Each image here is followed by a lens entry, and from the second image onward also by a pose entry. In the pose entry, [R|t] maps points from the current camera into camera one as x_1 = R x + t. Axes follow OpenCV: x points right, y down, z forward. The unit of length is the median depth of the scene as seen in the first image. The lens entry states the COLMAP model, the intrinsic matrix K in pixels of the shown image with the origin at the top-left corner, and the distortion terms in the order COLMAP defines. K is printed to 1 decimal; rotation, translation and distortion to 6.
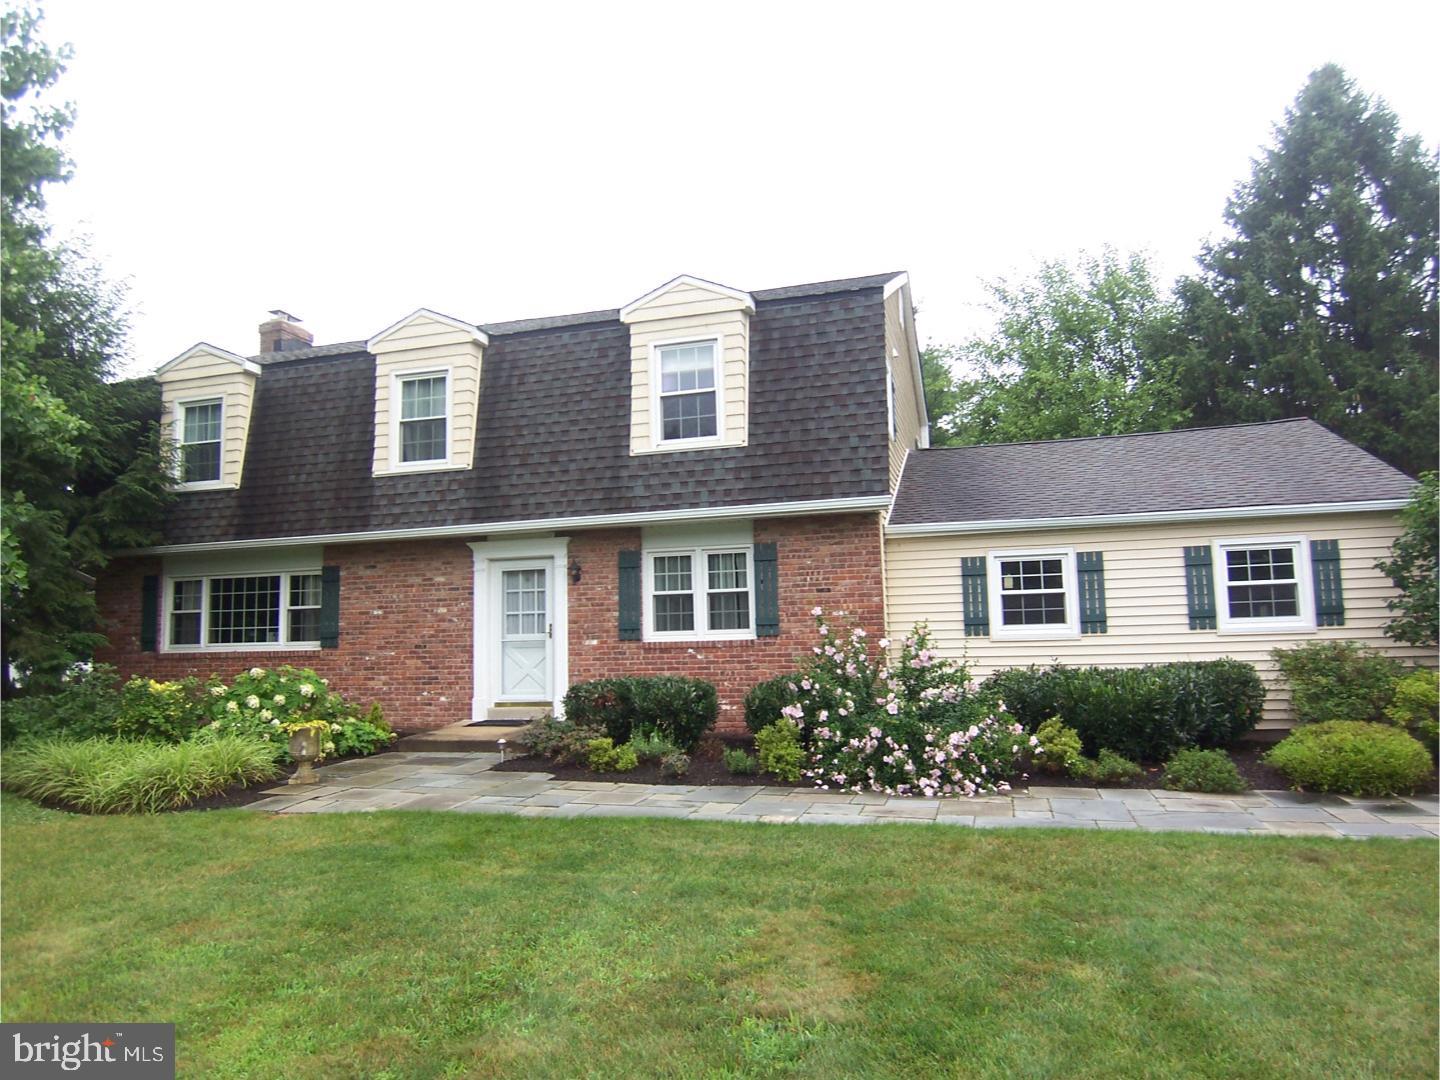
lens RADIAL K [[973.2, 0, 719.9], [0, 973.2, 544.0], [0, 0, 1]] dist [-0.032477, -0.031321]
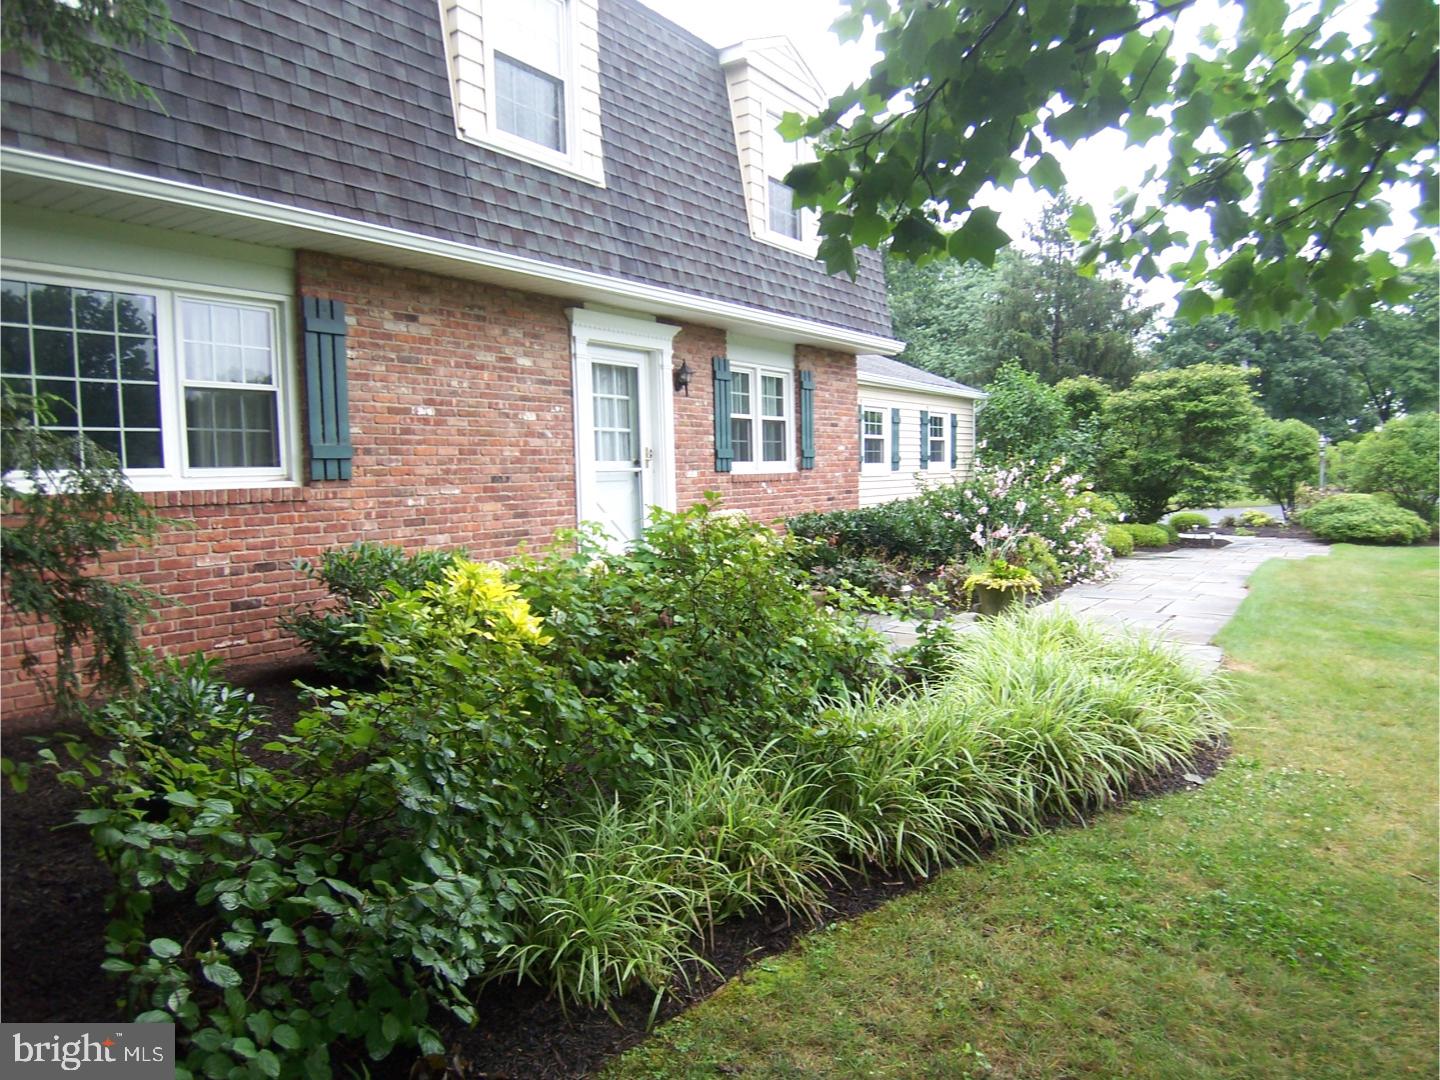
lens RADIAL K [[973.2, 0, 720.4], [0, 973.2, 538.1], [0, 0, 1]] dist [-0.032477, -0.031321]
pose [[0.317069, -0.047814, 0.947197, -0.799277], [-0.083380, 0.993456, 0.078060, 0.085258], [-0.944730, -0.103728, 0.311007, 0.701801]]
